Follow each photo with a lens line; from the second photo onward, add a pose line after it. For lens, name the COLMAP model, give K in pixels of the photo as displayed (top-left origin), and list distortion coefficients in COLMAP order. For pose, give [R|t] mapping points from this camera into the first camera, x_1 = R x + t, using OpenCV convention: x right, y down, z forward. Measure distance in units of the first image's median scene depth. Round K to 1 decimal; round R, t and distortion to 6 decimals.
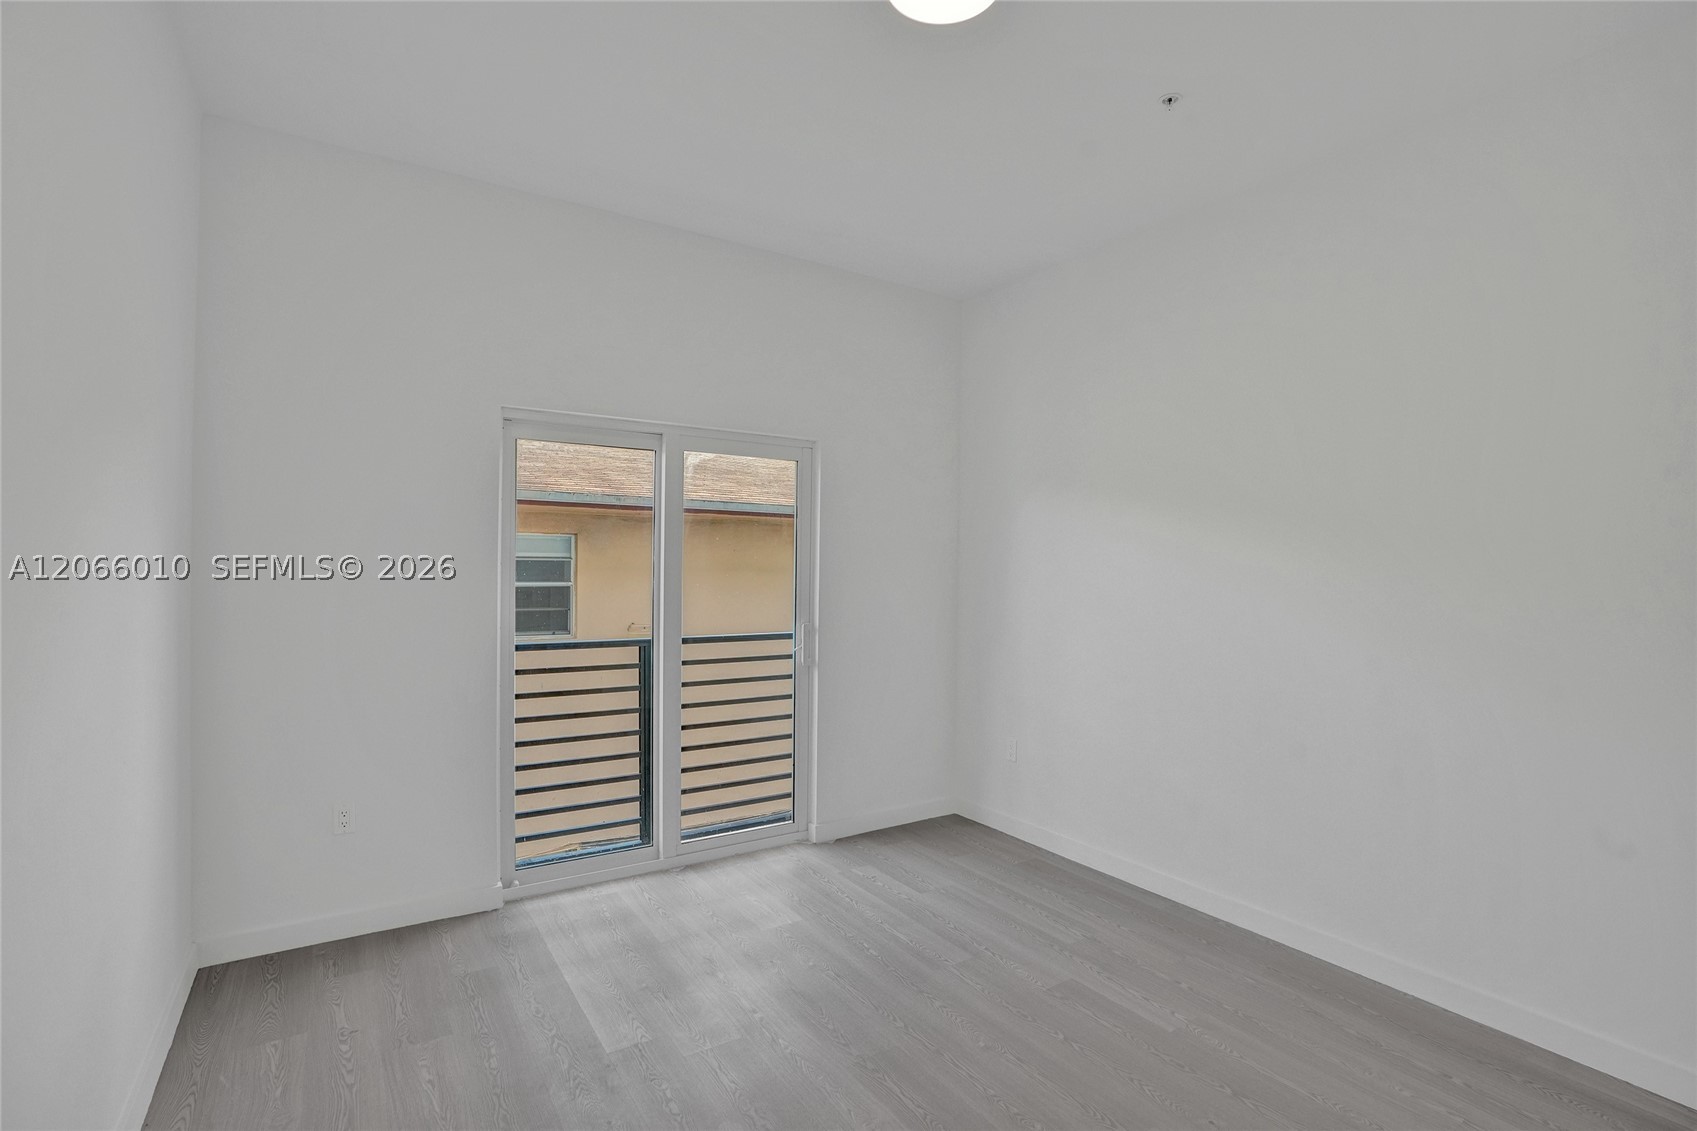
lens RADIAL K [[816.8, 0, 850.3], [0, 816.8, 536.6], [0, 0, 1]] dist [-0.048223, 0.026841]
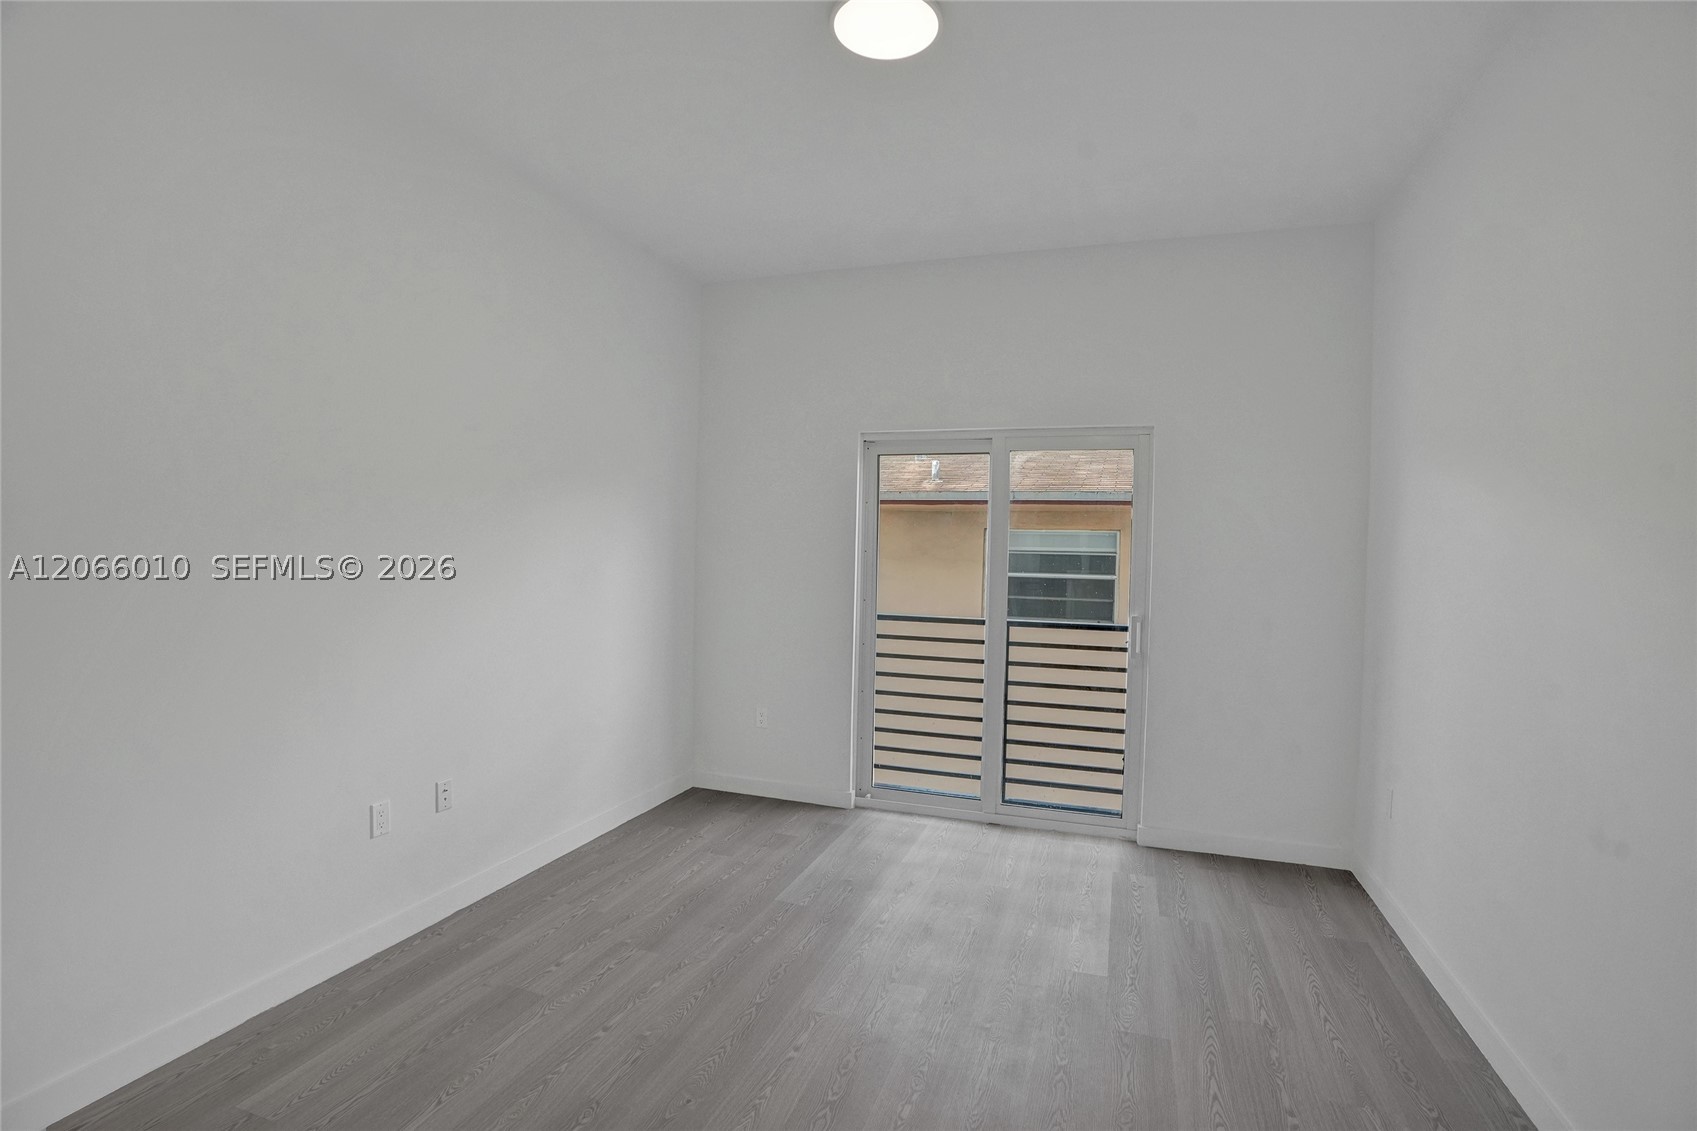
lens RADIAL K [[816.8, 0, 850.3], [0, 816.8, 536.6], [0, 0, 1]] dist [-0.048223, 0.026841]
pose [[0.600413, -0.012597, -0.799591, 0.548641], [0.011336, 0.999910, -0.007241, 0.016005], [0.799610, -0.004716, 0.600501, 0.162035]]
